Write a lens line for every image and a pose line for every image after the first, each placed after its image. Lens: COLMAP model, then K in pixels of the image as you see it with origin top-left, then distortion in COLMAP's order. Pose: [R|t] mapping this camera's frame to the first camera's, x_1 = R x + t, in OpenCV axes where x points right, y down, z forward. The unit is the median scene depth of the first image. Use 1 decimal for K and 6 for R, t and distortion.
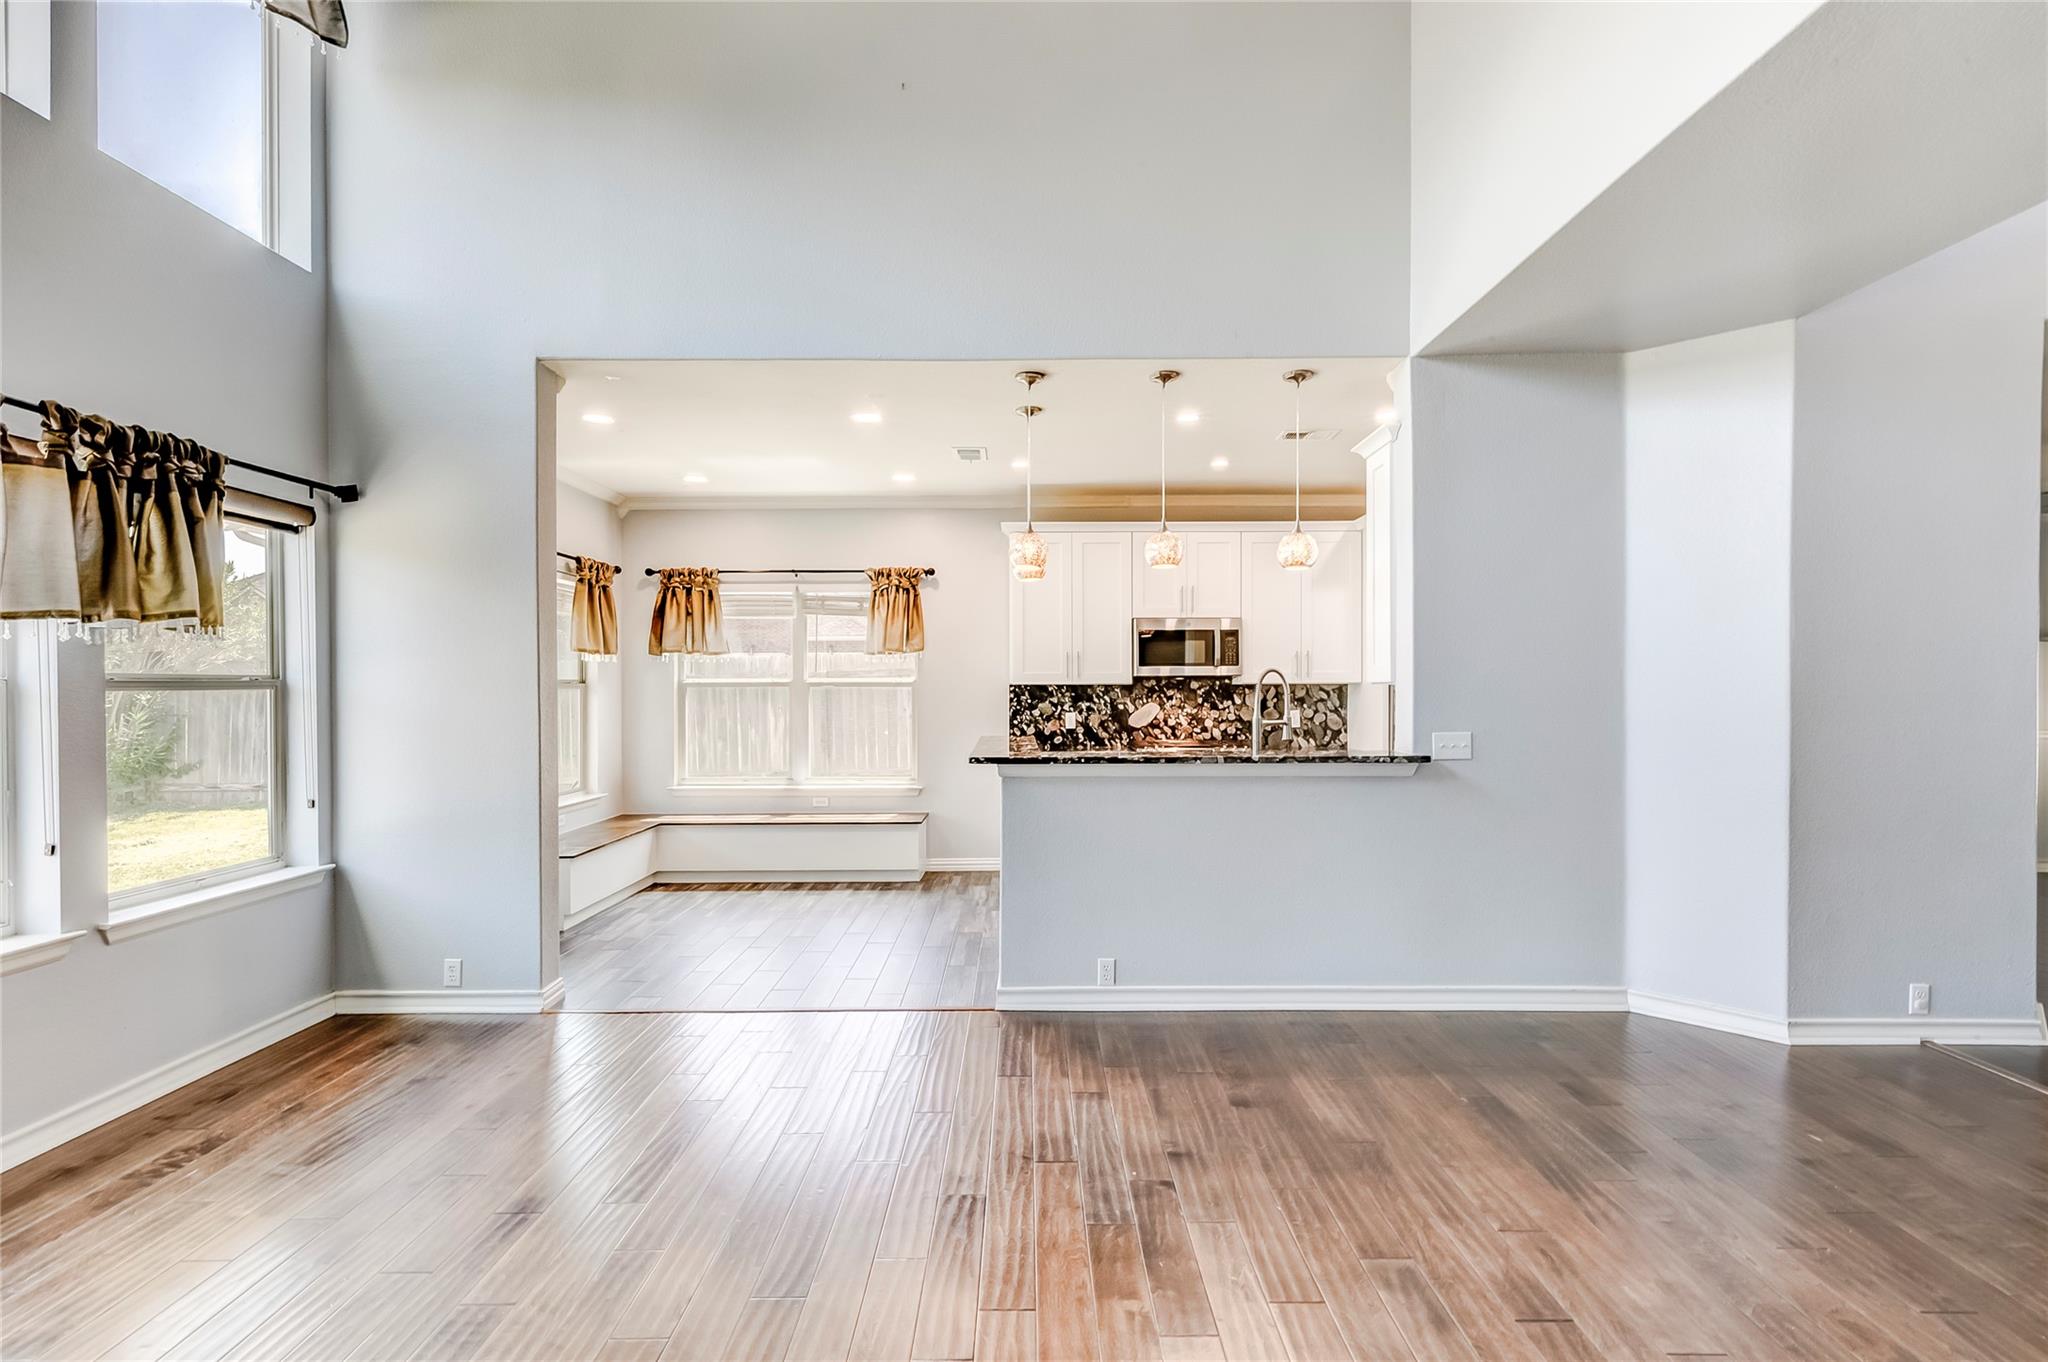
lens RADIAL K [[928.5, 0, 1026.1], [0, 928.5, 689.2], [0, 0, 1]] dist [0.006690, -0.002078]
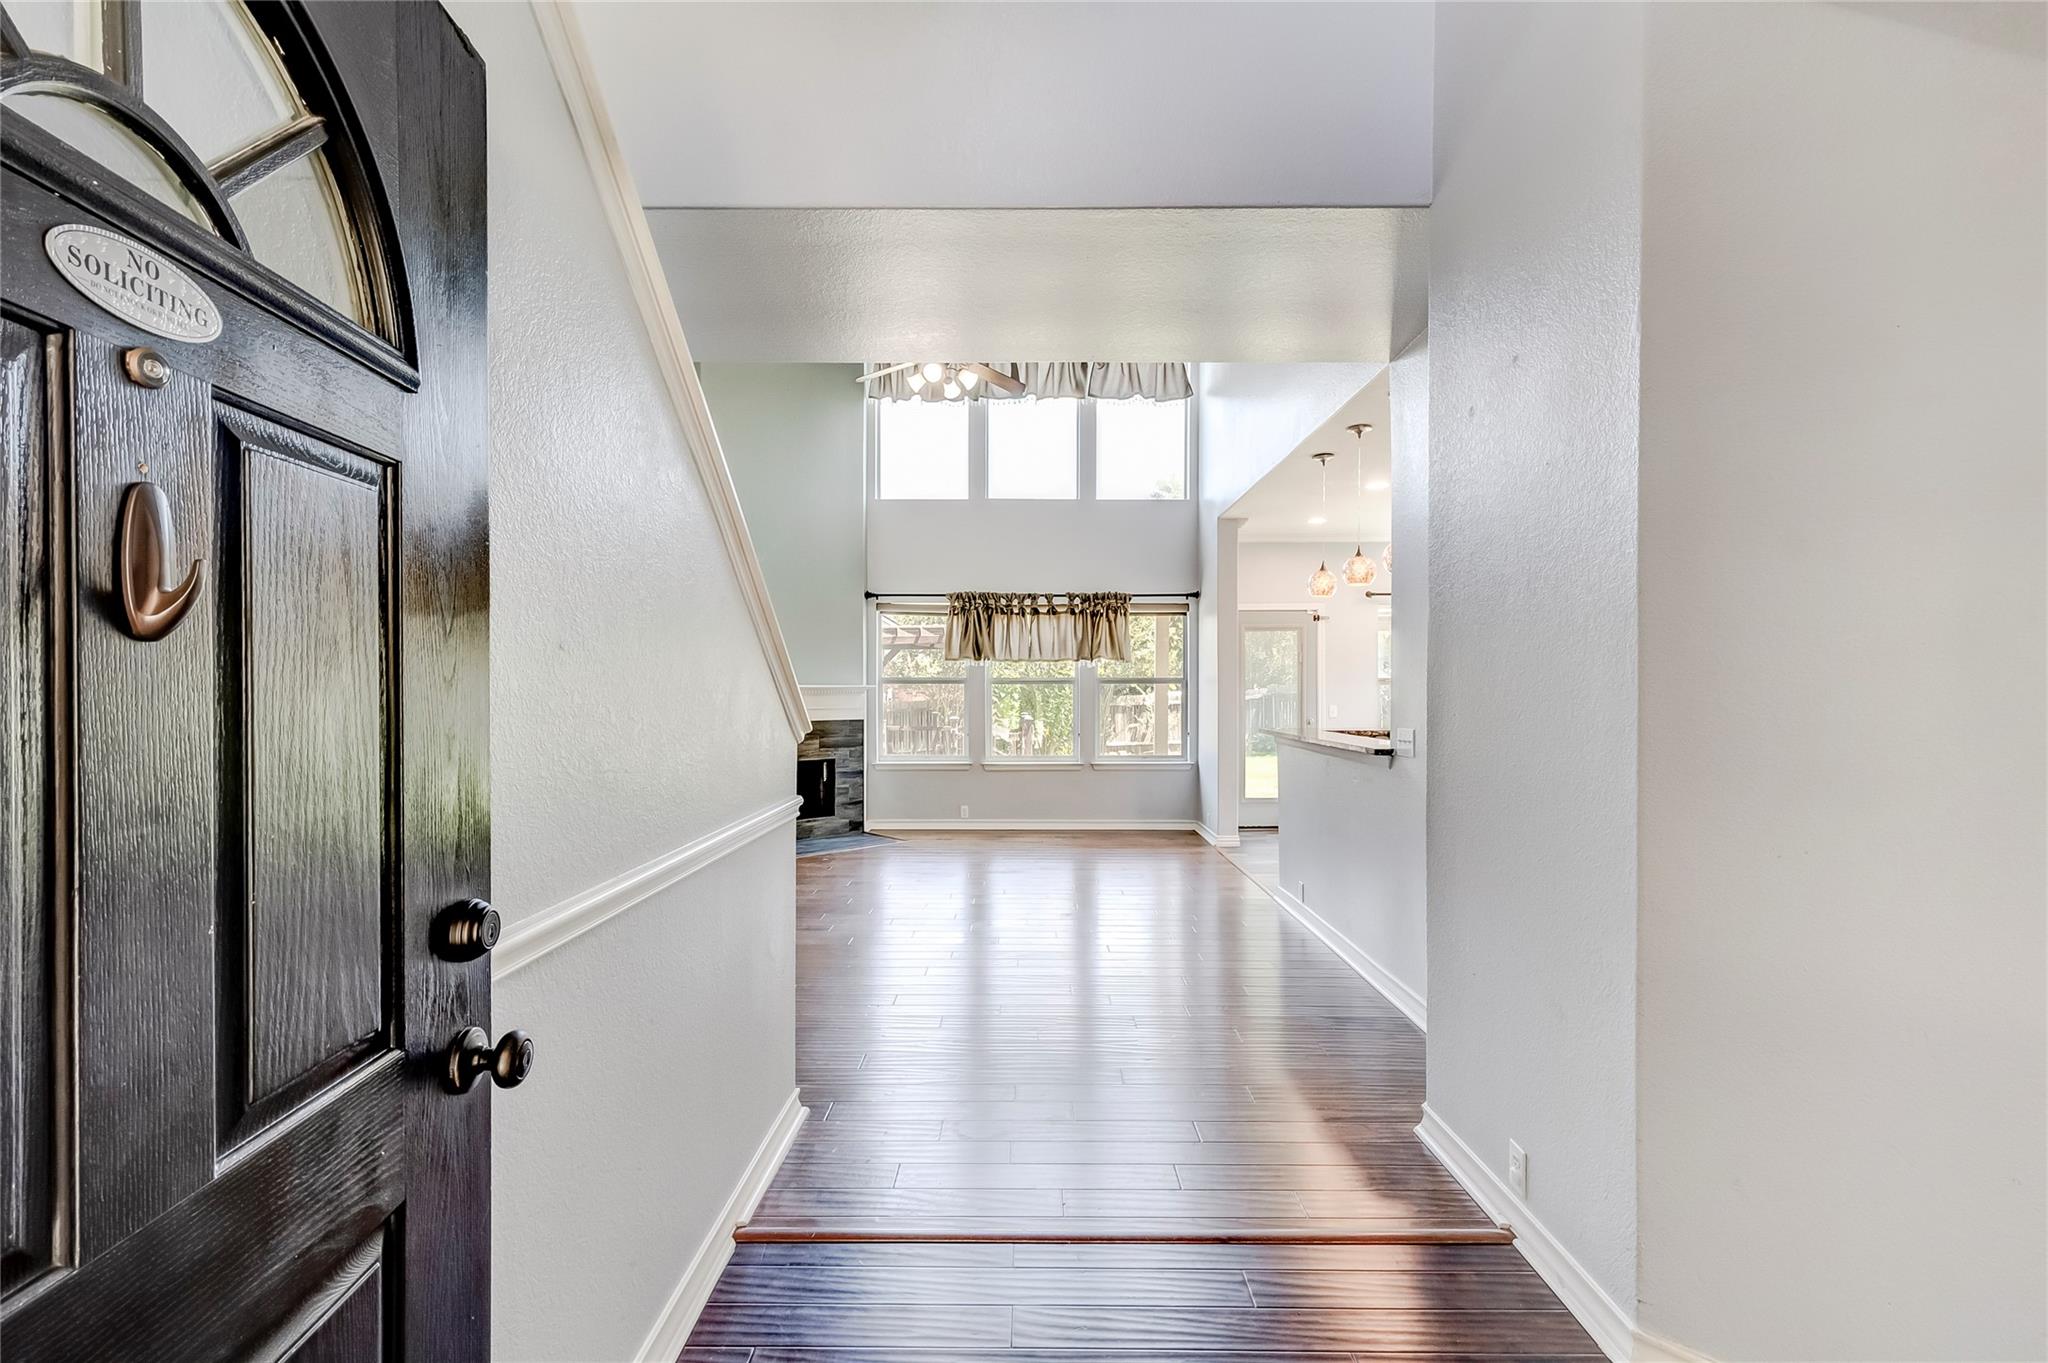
lens RADIAL K [[928.5, 0, 1023.7], [0, 928.5, 688.1], [0, 0, 1]] dist [0.006690, -0.002078]
pose [[-0.006472, 0.005615, -0.999963, 0.863516], [-0.006115, 0.999965, 0.005654, 0.000114], [0.999960, 0.006152, -0.006438, 0.356260]]
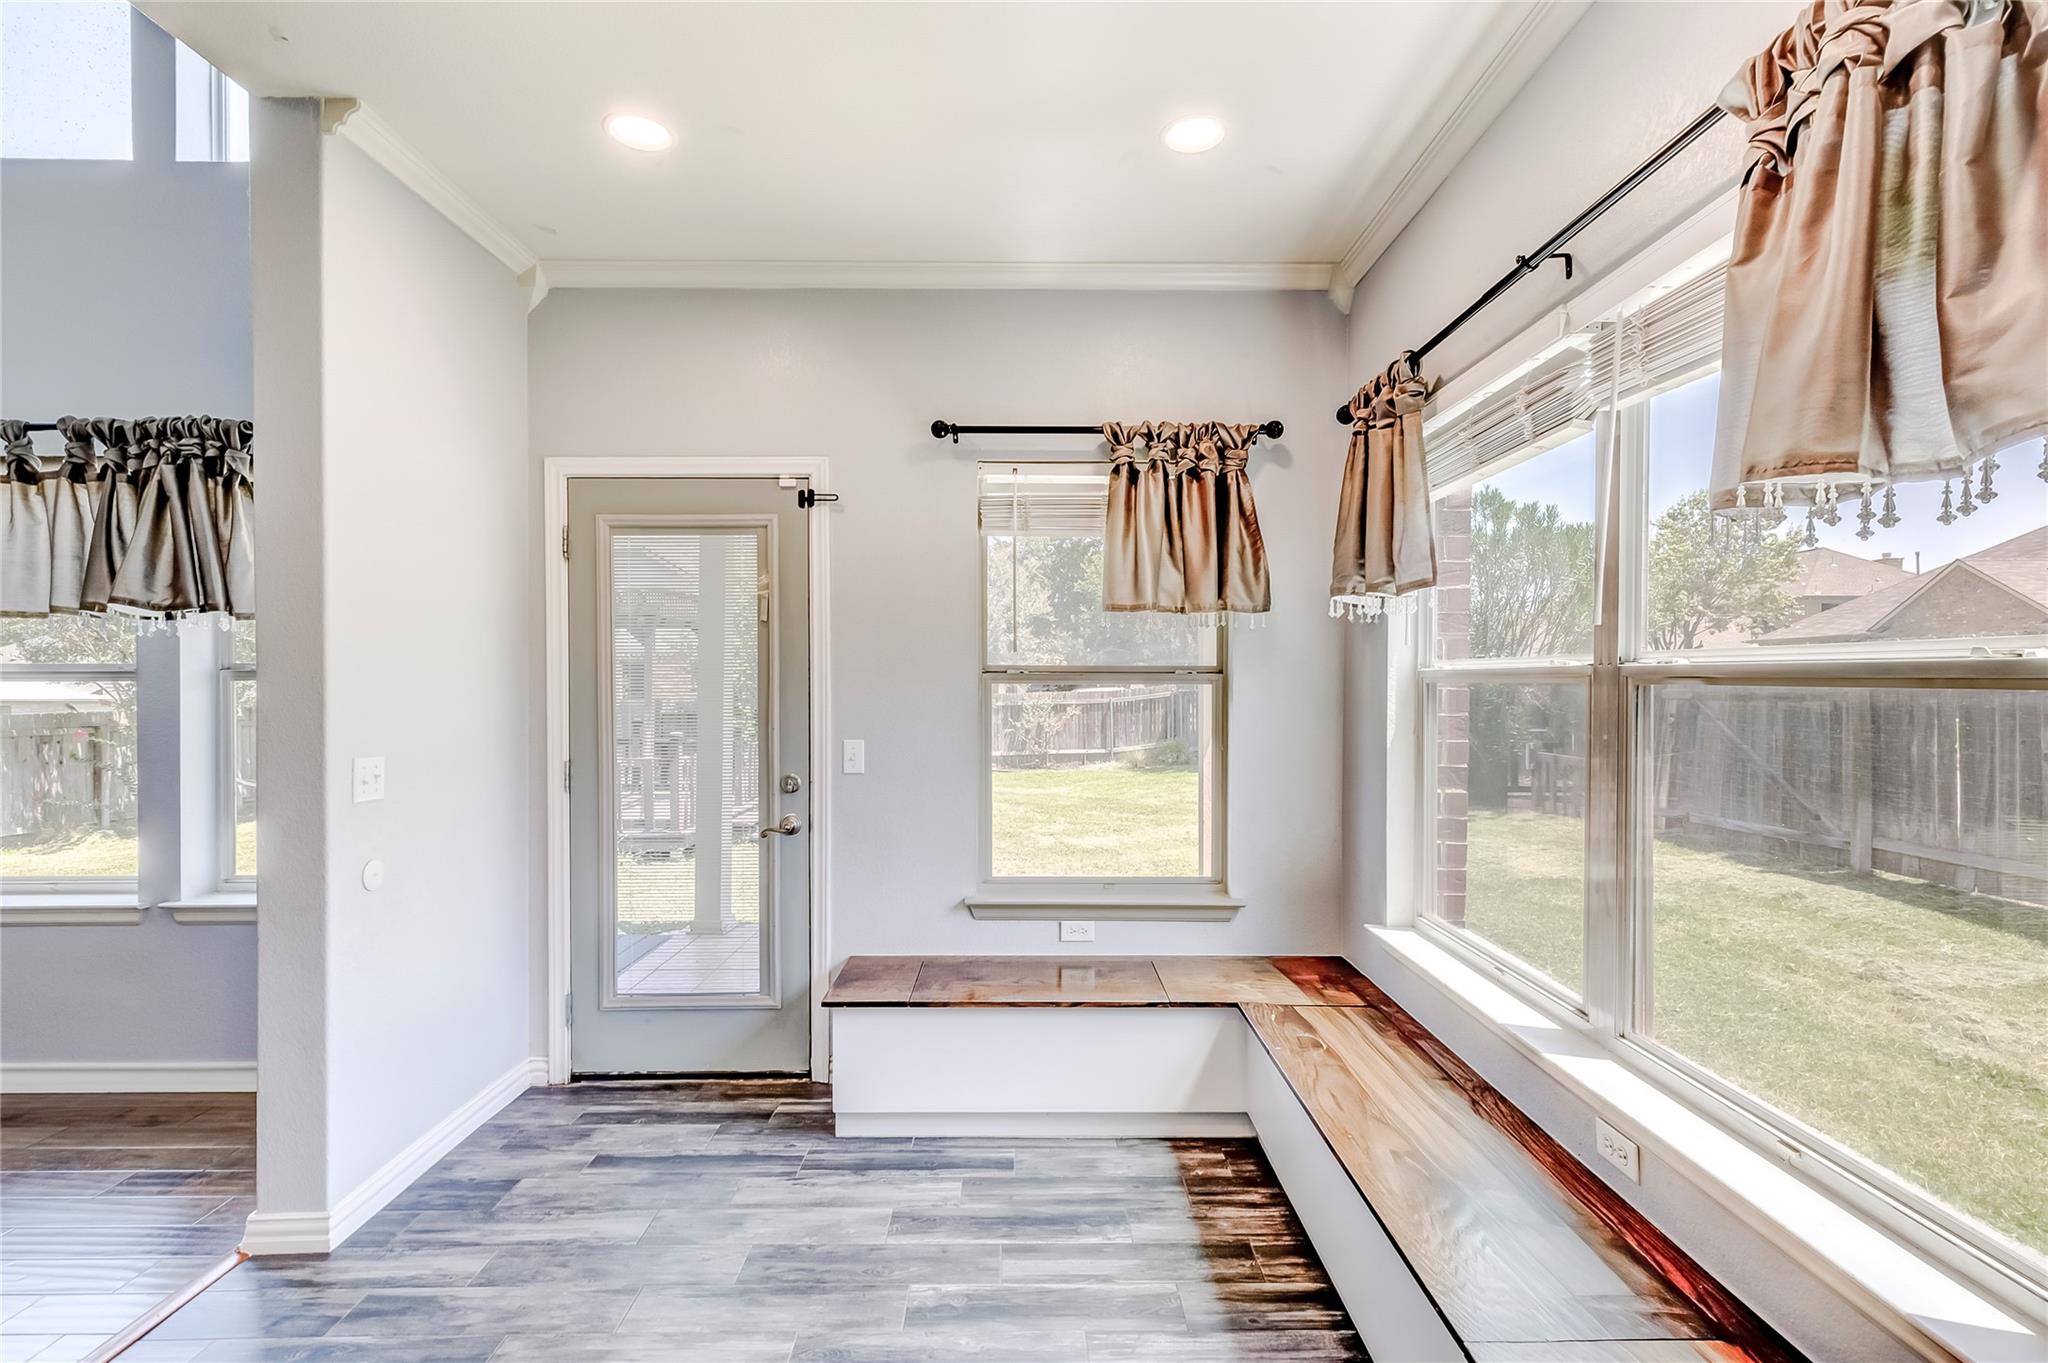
lens RADIAL K [[928.5, 0, 1024.5], [0, 928.5, 688.5], [0, 0, 1]] dist [0.006690, -0.002078]
pose [[0.001618, 0.012842, -0.999916, 0.026723], [-0.006317, 0.999898, 0.012832, -0.003769], [0.999979, 0.006296, 0.001699, 0.871867]]
